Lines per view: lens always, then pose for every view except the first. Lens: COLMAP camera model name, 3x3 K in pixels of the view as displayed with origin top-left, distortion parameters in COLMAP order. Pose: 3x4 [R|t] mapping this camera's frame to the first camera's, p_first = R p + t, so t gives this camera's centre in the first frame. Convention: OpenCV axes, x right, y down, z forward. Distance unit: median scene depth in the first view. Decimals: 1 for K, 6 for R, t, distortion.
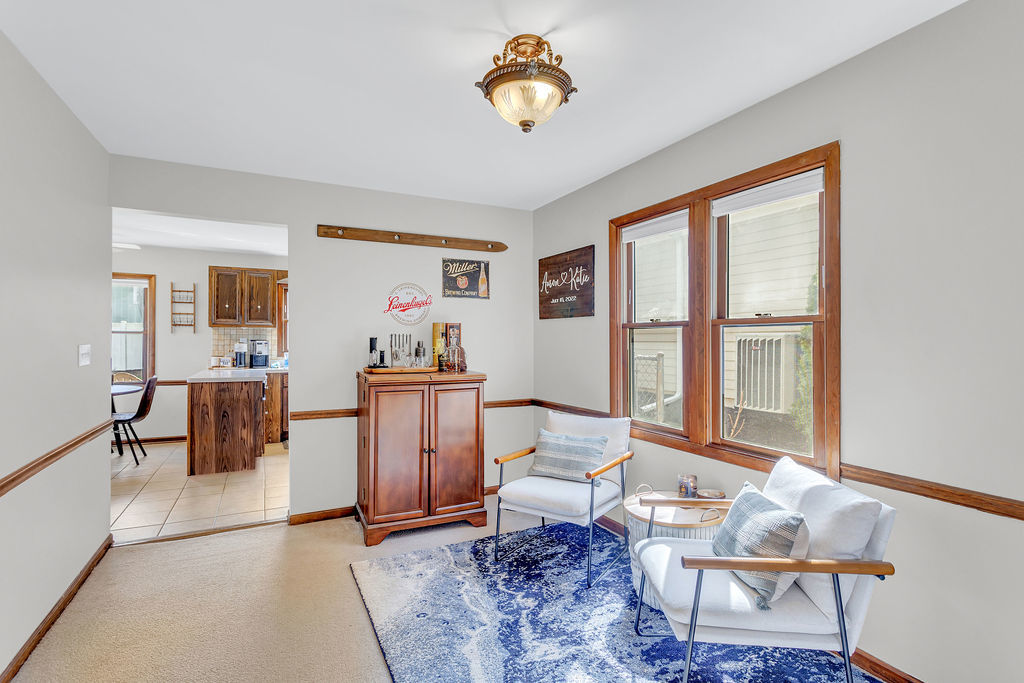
lens RADIAL K [[494.7, 0, 518.7], [0, 494.7, 340.9], [0, 0, 1]] dist [0.001383, 0.000635]
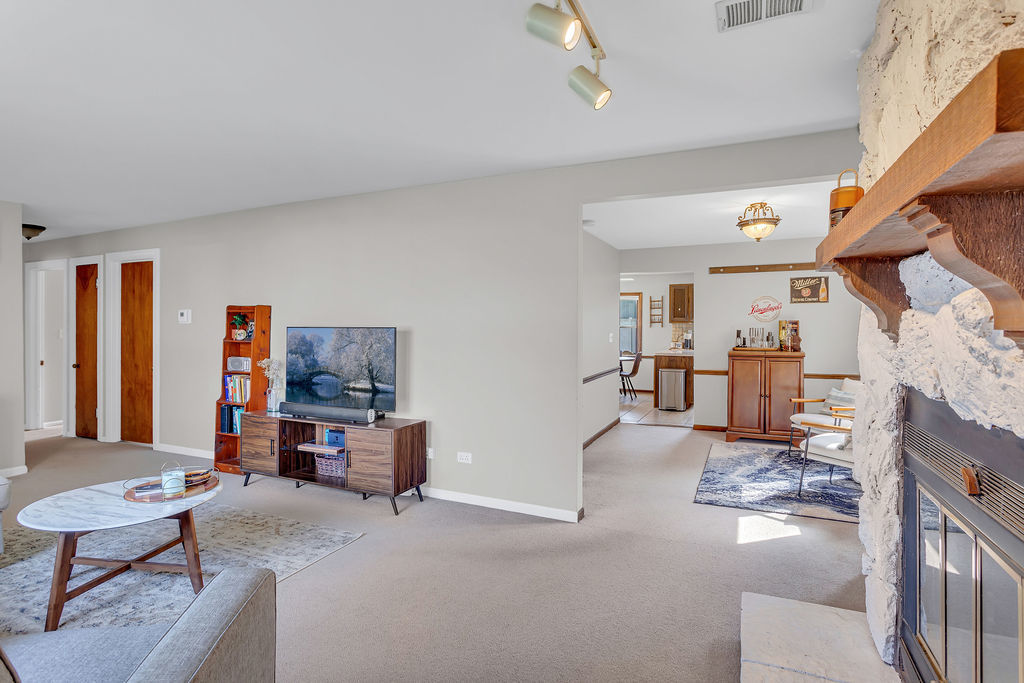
lens RADIAL K [[494.7, 0, 516.9], [0, 494.7, 333.8], [0, 0, 1]] dist [0.001383, 0.000635]
pose [[0.620039, 0.004503, -0.784558, 0.512383], [-0.001702, 0.999989, 0.004395, 0.000575], [0.784569, -0.001389, 0.620040, -0.597241]]
